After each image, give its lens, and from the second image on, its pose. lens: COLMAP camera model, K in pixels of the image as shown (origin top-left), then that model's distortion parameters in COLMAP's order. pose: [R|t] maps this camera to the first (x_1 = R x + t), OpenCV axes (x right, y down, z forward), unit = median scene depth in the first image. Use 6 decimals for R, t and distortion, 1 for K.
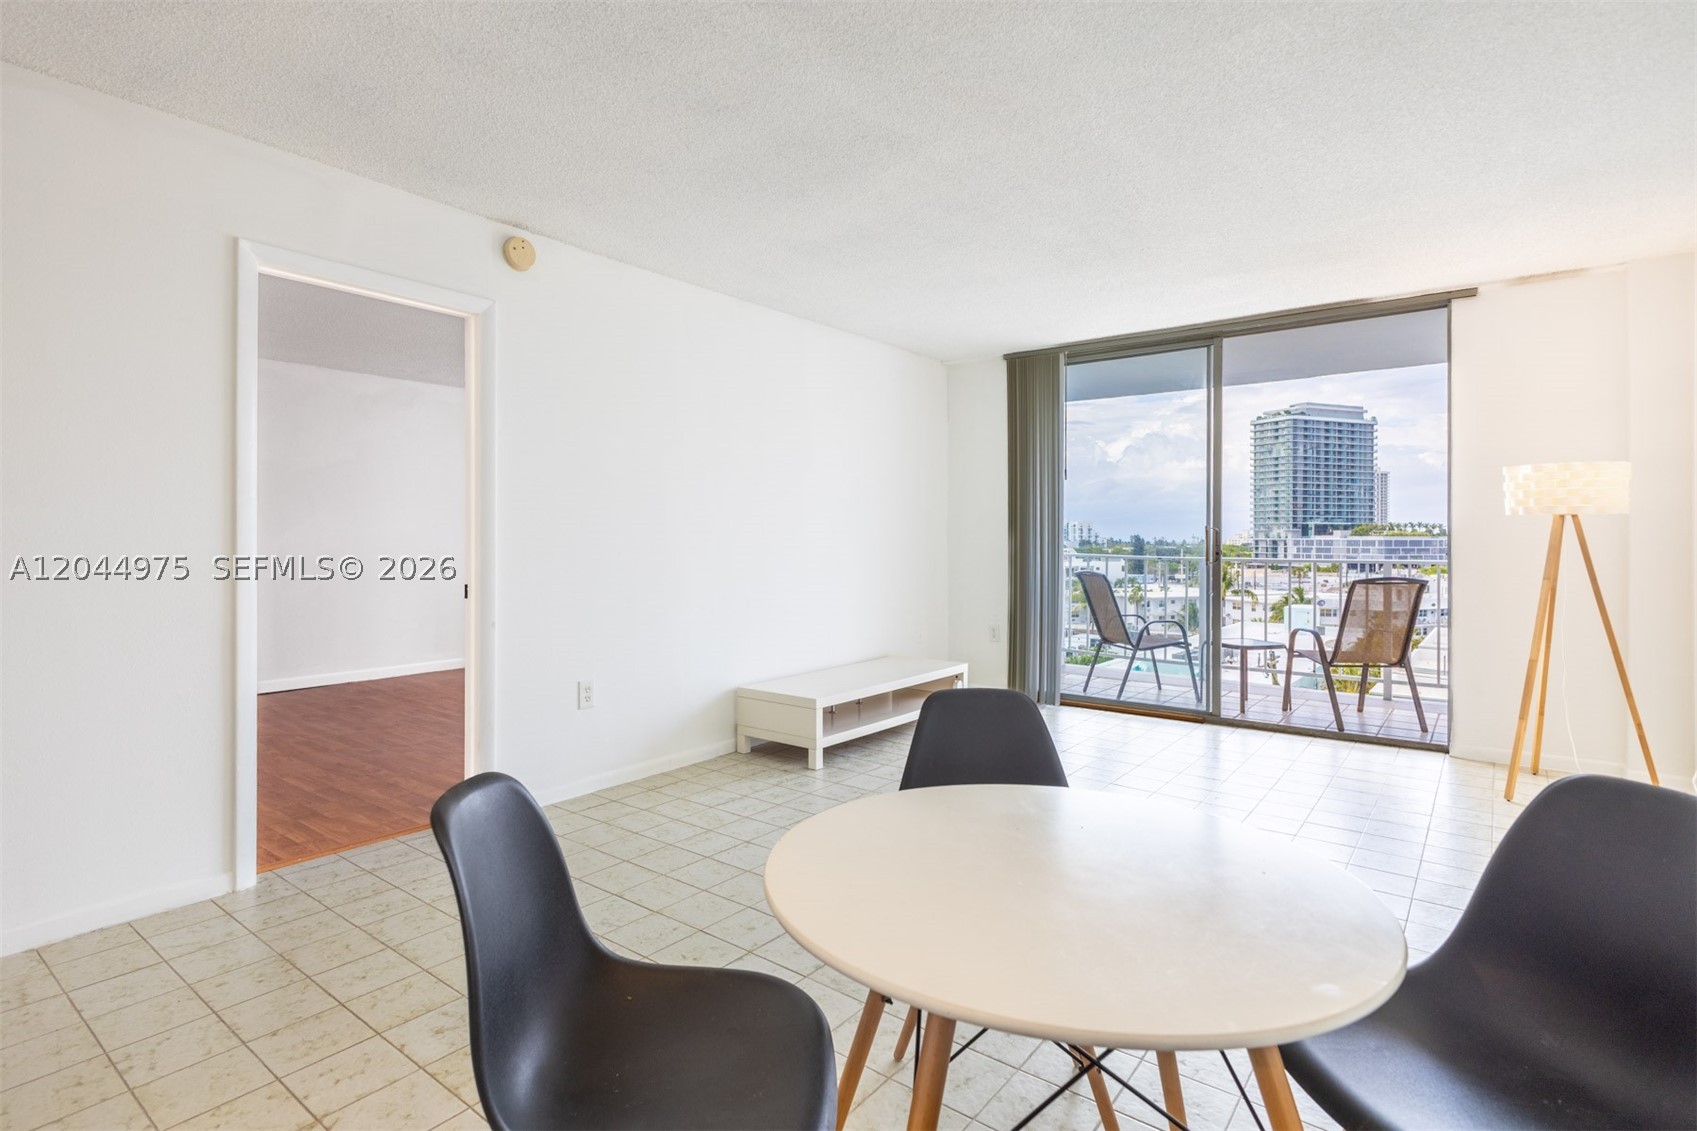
lens RADIAL K [[847.6, 0, 848.5], [0, 847.6, 565.5], [0, 0, 1]] dist [0.000436, -0.000564]
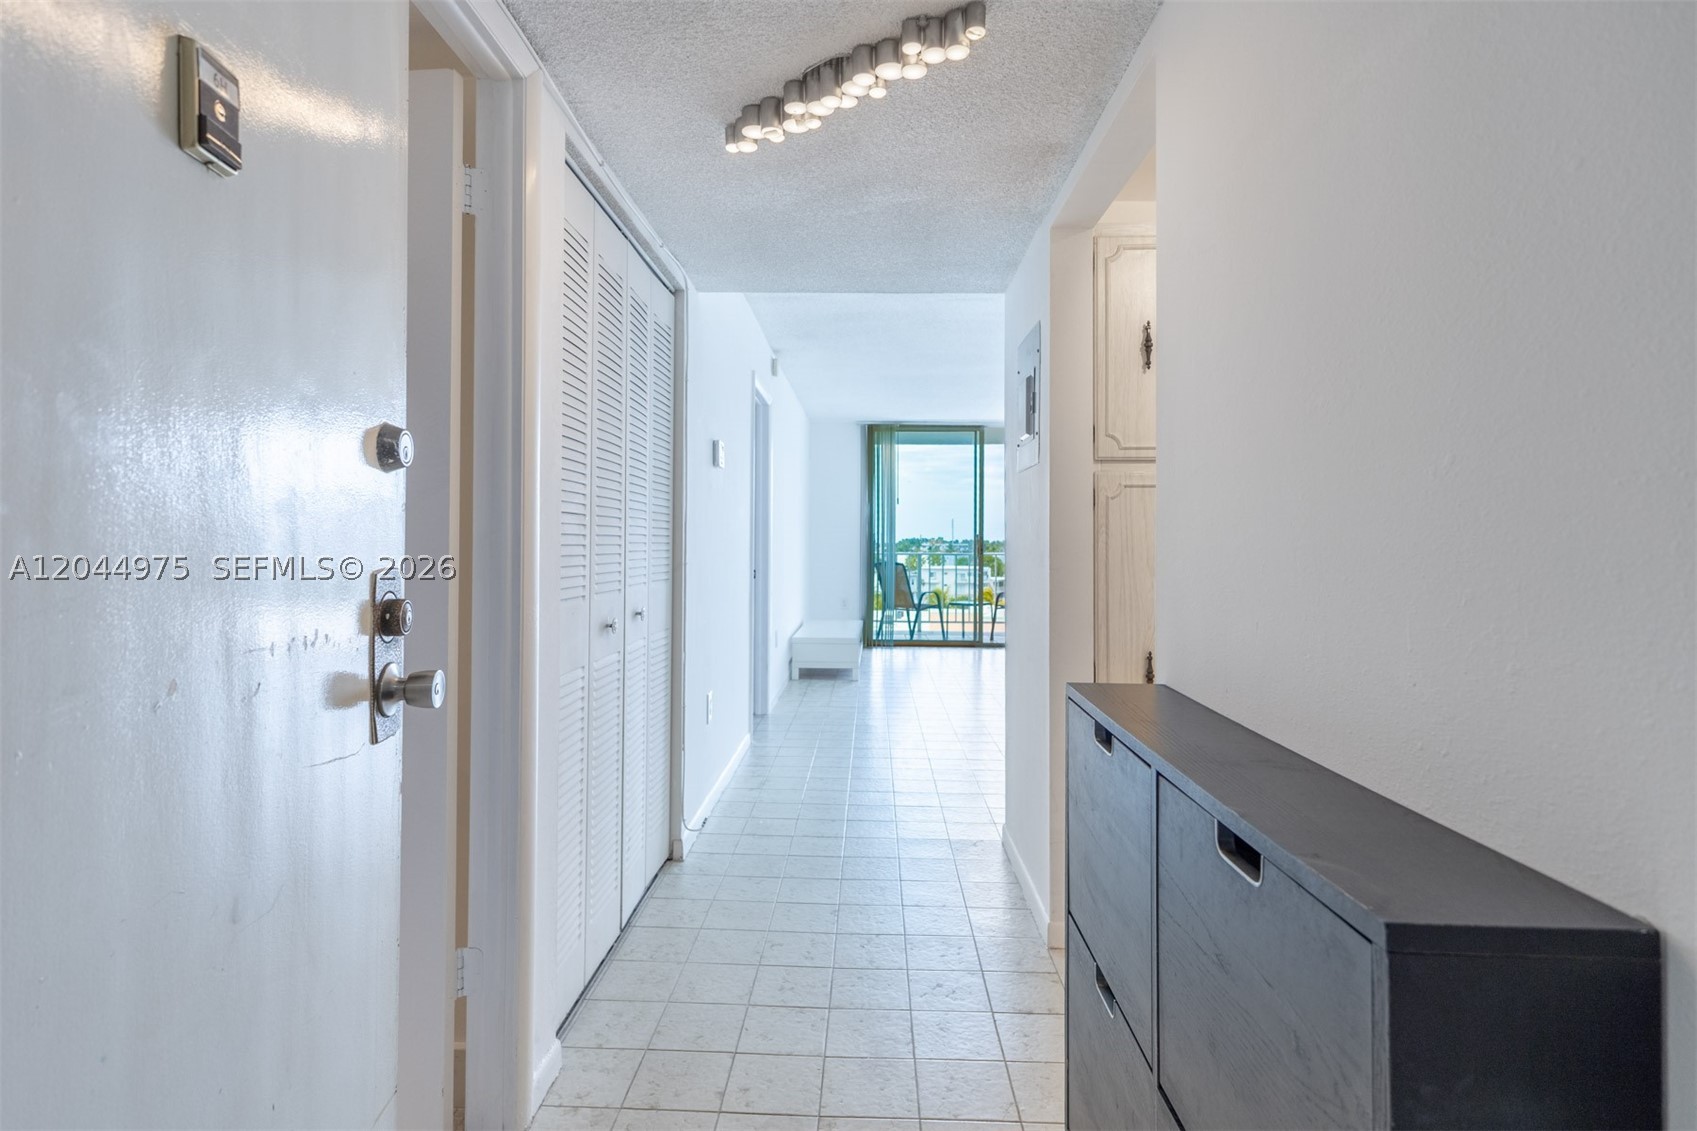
lens RADIAL K [[847.6, 0, 848.5], [0, 847.6, 565.5], [0, 0, 1]] dist [0.000436, -0.000564]
pose [[0.822874, -0.019134, 0.567902, -0.762079], [0.019423, 0.999796, 0.005541, 0.008010], [-0.567892, 0.006471, 0.823078, -0.267468]]
